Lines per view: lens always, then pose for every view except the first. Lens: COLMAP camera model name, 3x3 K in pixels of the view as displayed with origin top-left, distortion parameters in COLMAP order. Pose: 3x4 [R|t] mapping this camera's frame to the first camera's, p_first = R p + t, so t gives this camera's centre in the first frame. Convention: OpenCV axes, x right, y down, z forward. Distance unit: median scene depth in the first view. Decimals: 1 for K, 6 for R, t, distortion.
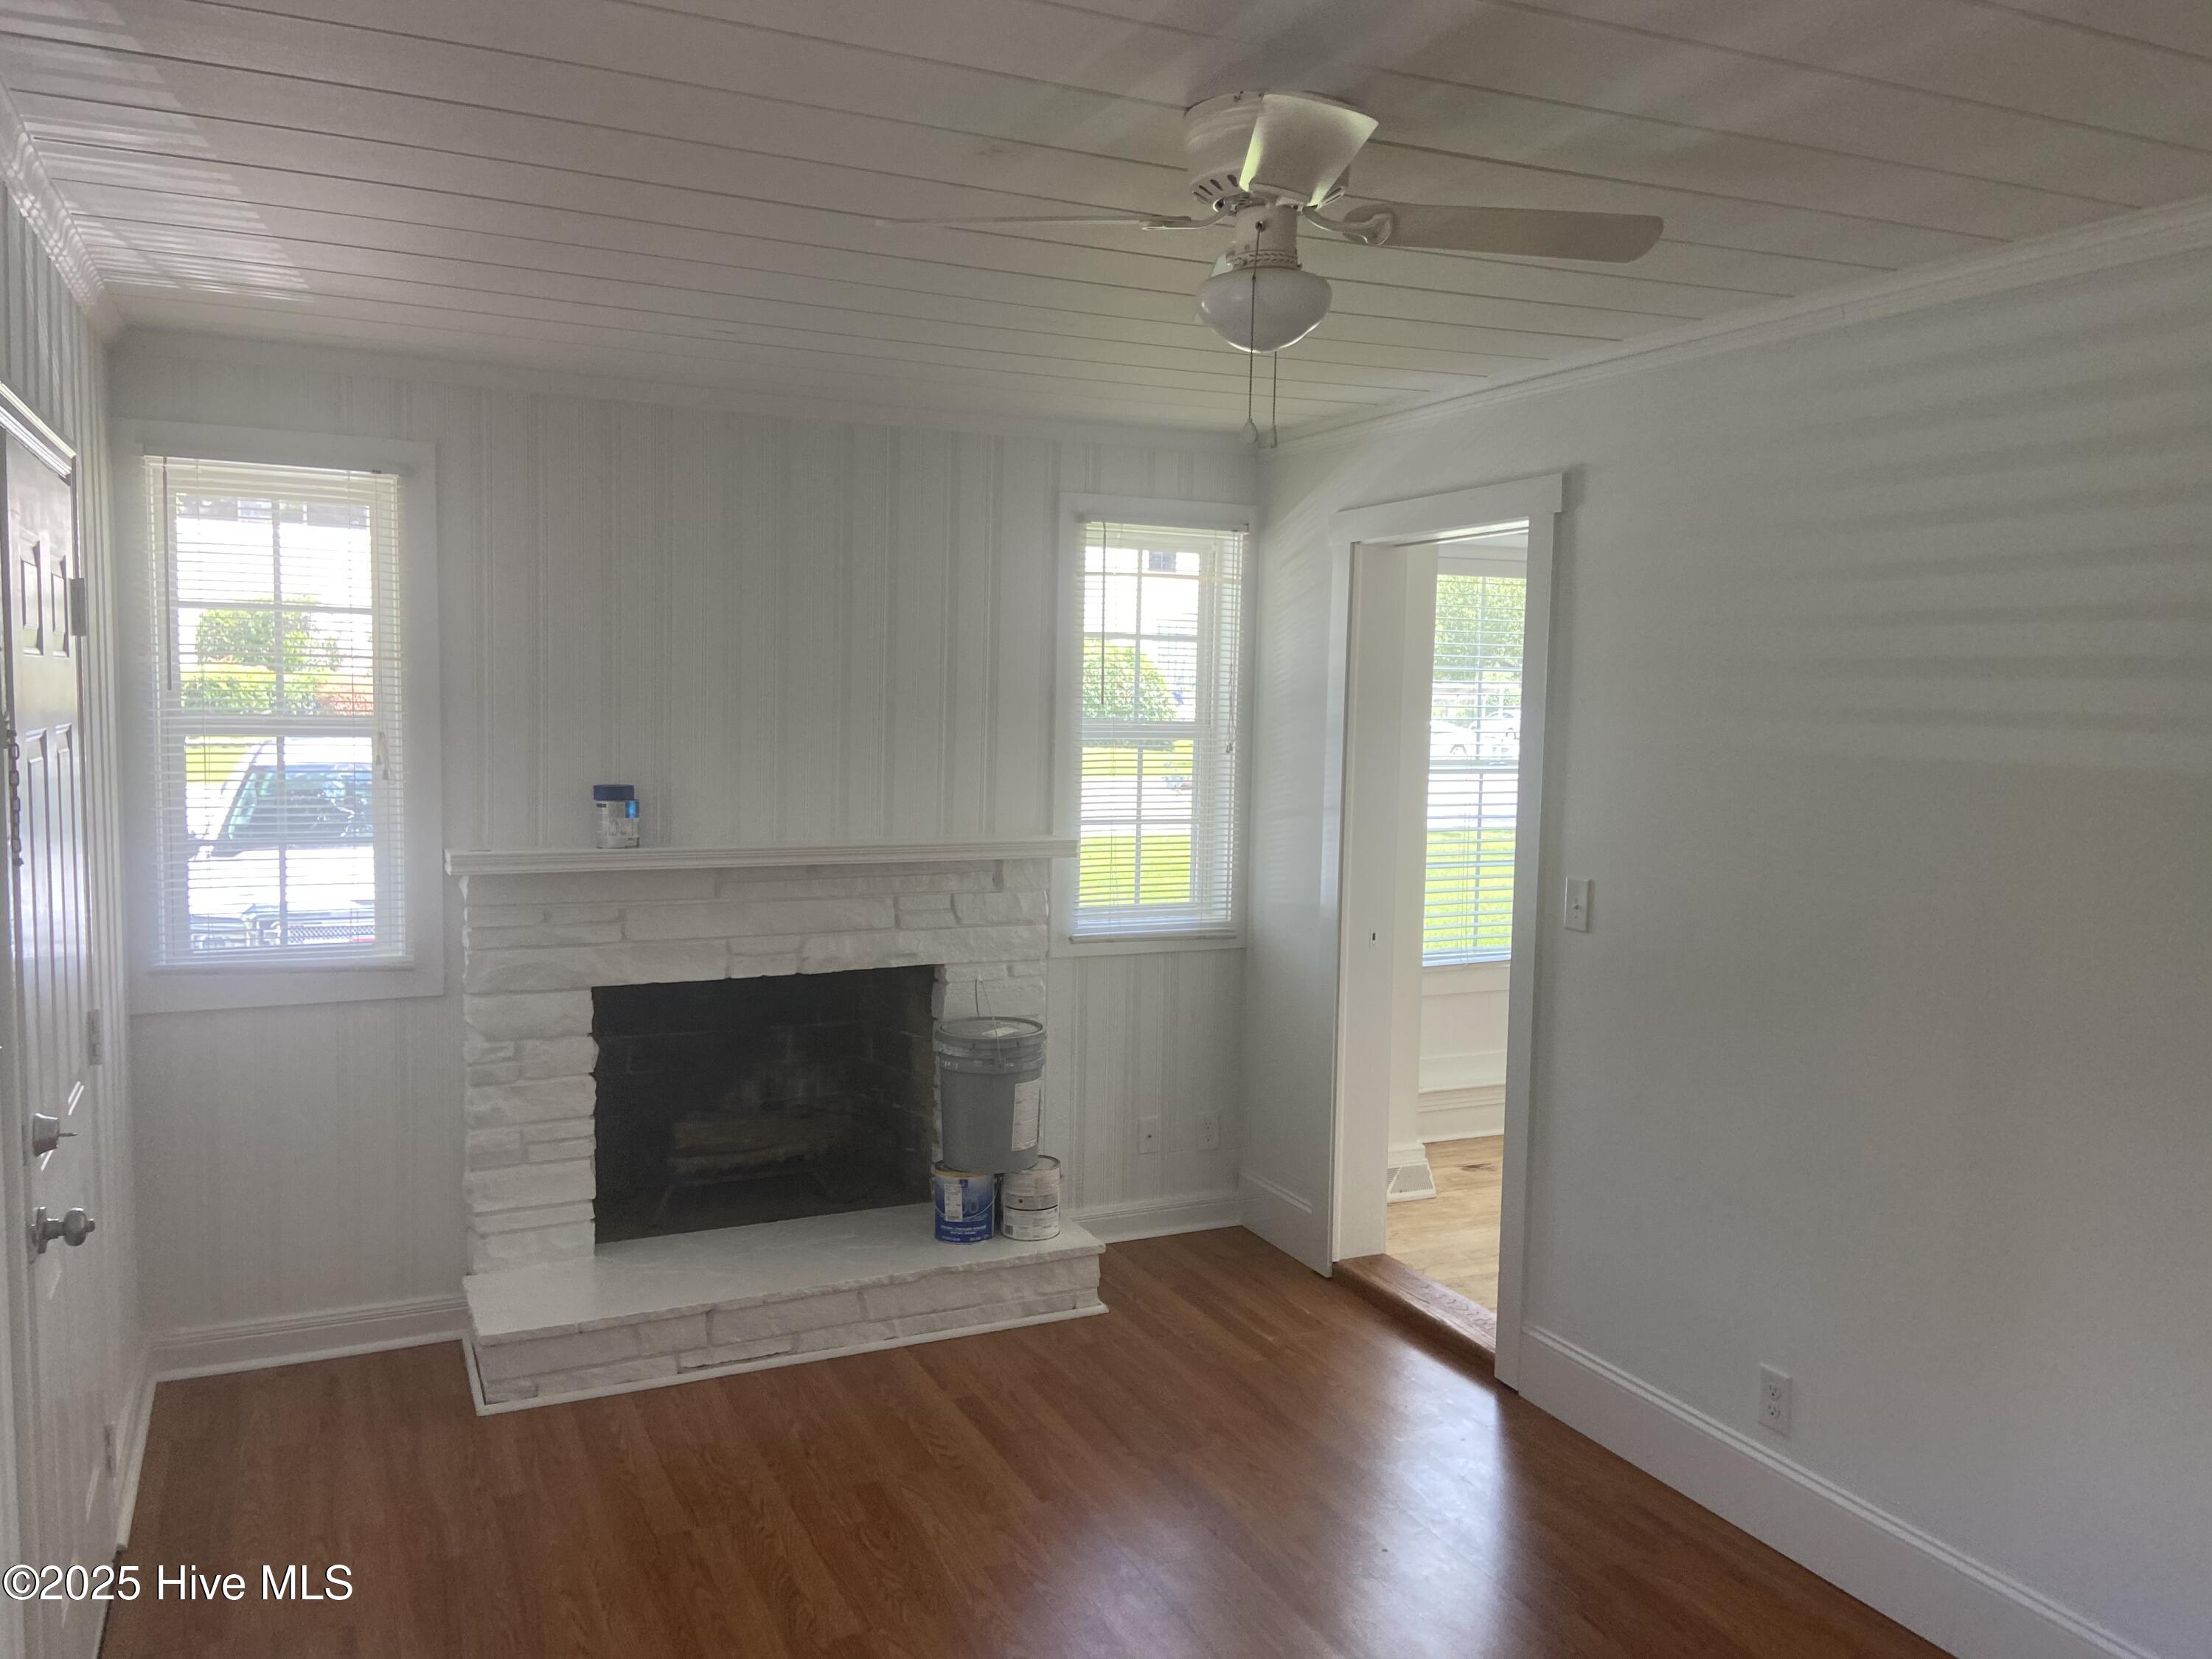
lens RADIAL K [[1684.4, 0, 1116.8], [0, 1684.4, 825.0], [0, 0, 1]] dist [0.093956, -0.085987]
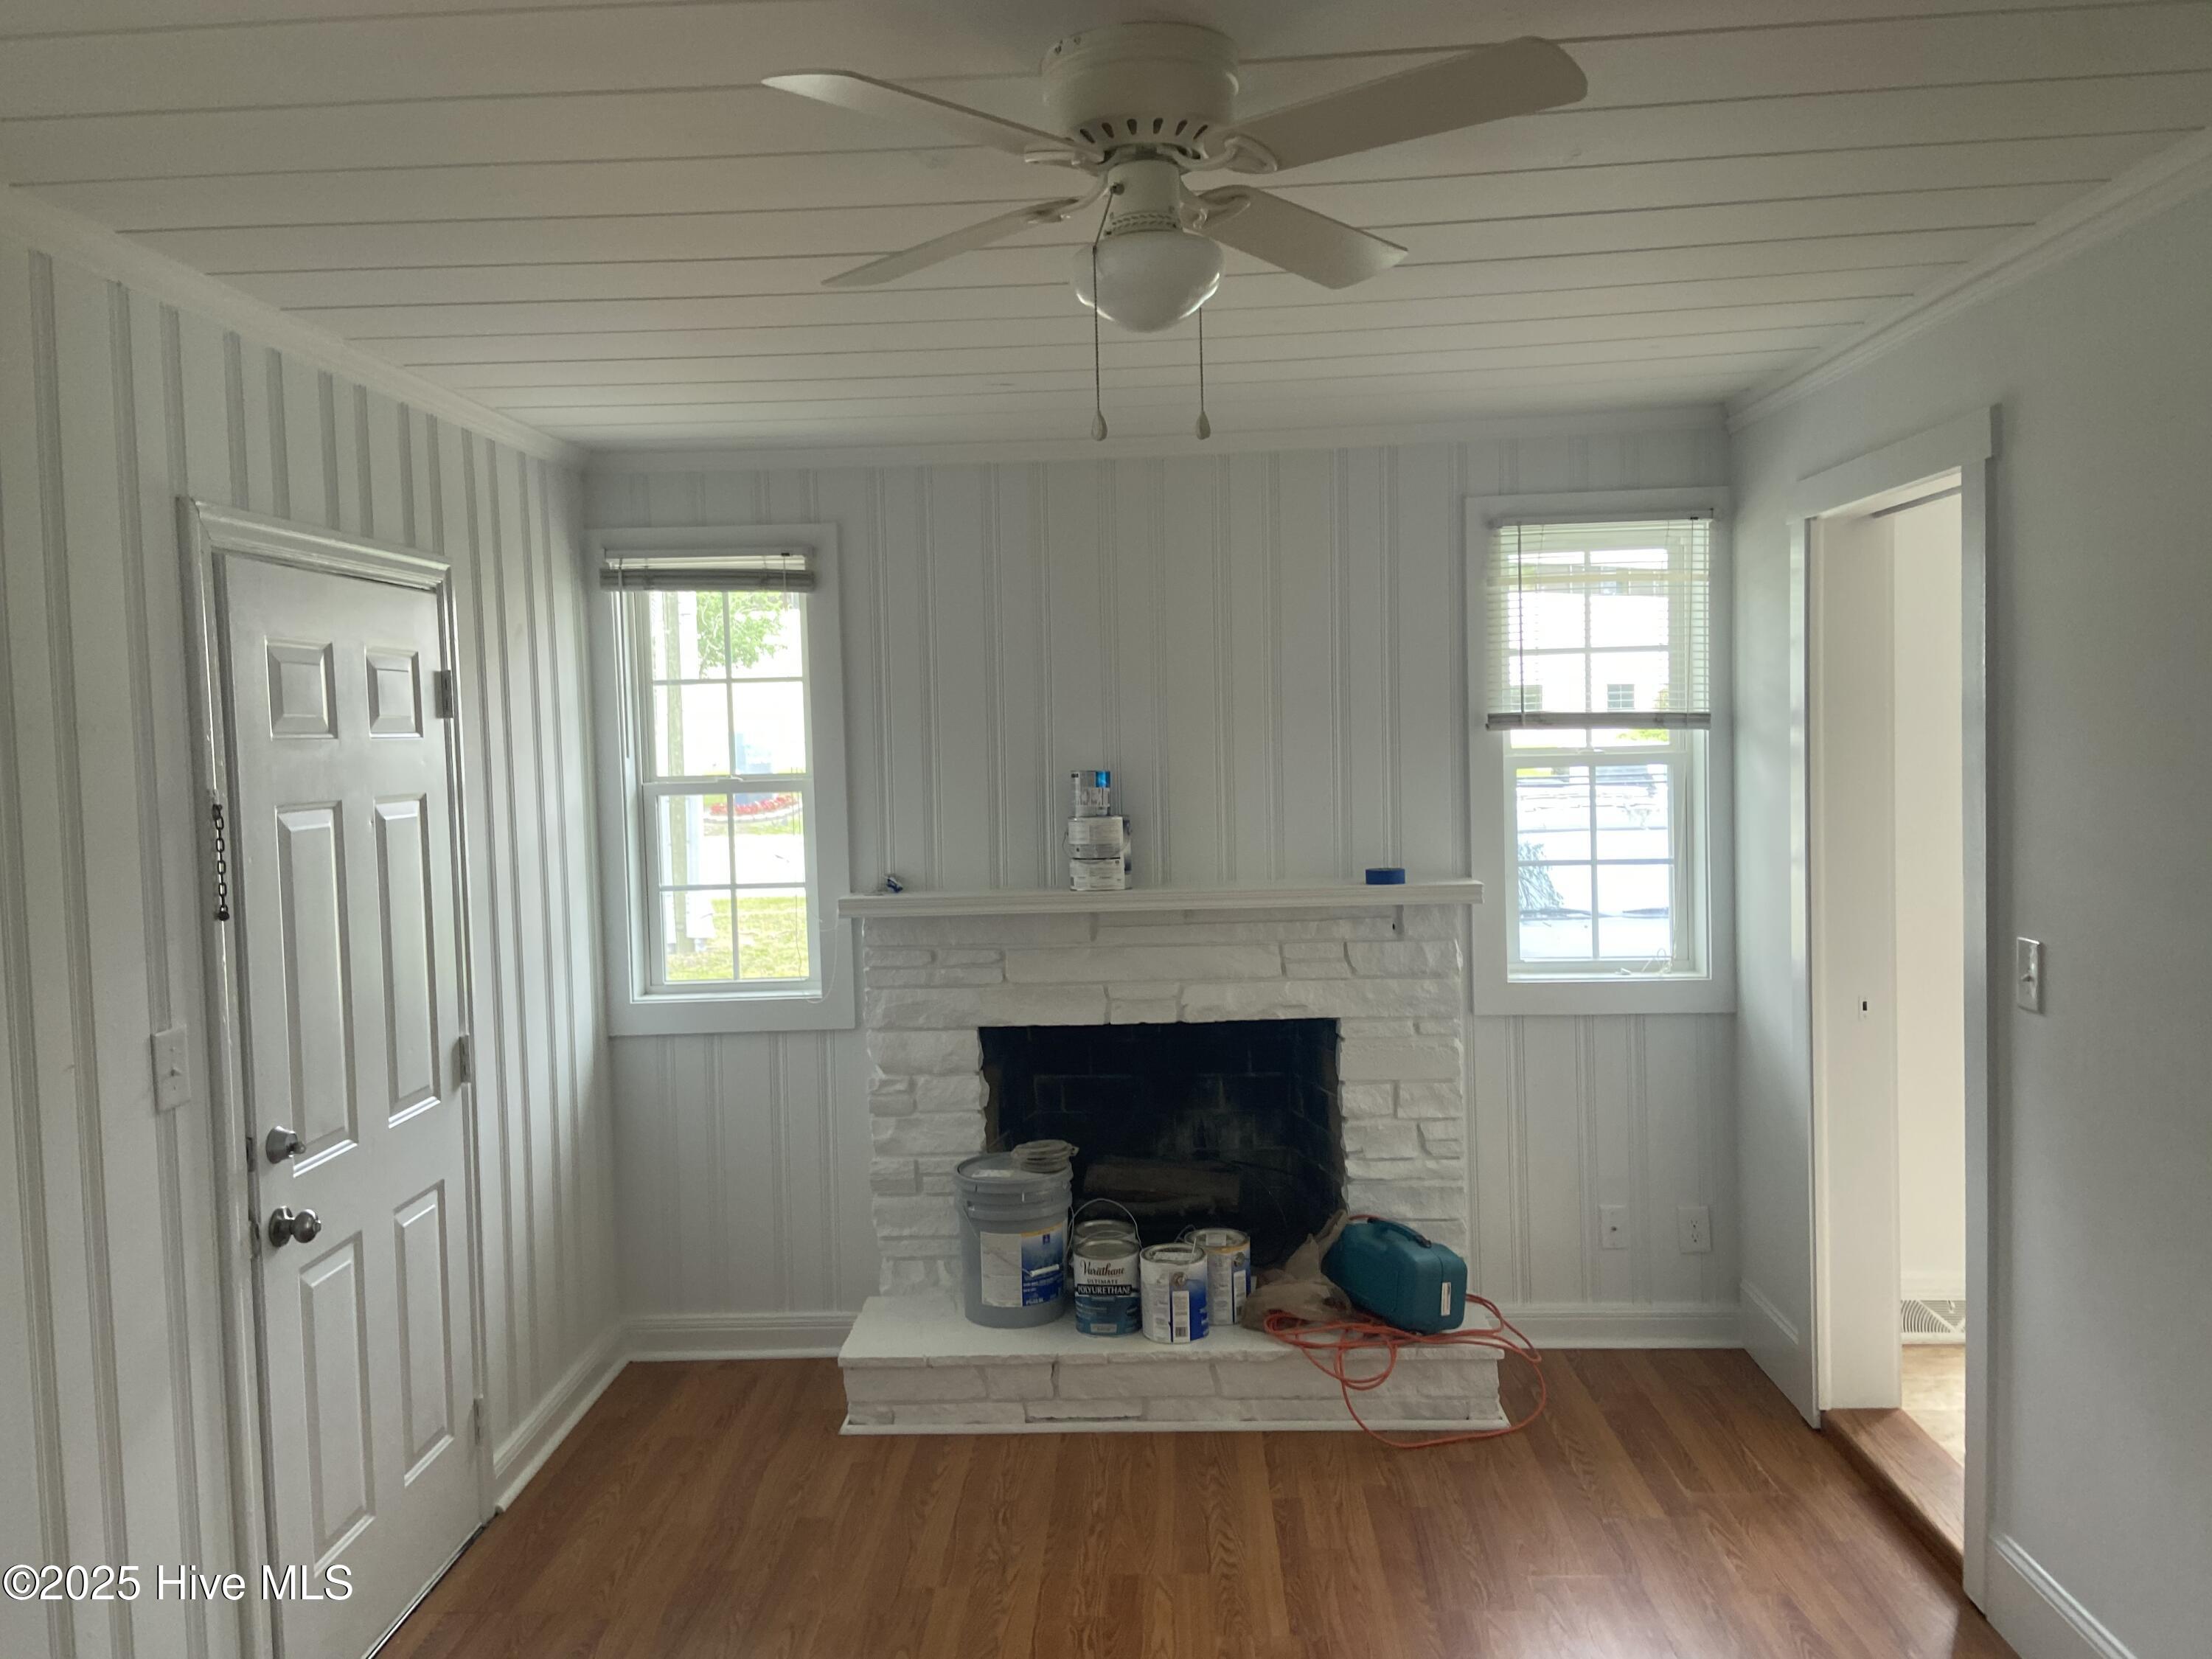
lens RADIAL K [[1684.4, 0, 975.9], [0, 1684.4, 799.6], [0, 0, 1]] dist [0.093956, -0.085987]
pose [[0.883711, -0.024571, -0.467388, 0.172042], [0.008065, 0.999272, -0.037284, -0.004454], [0.467964, 0.029179, 0.883266, 0.087977]]
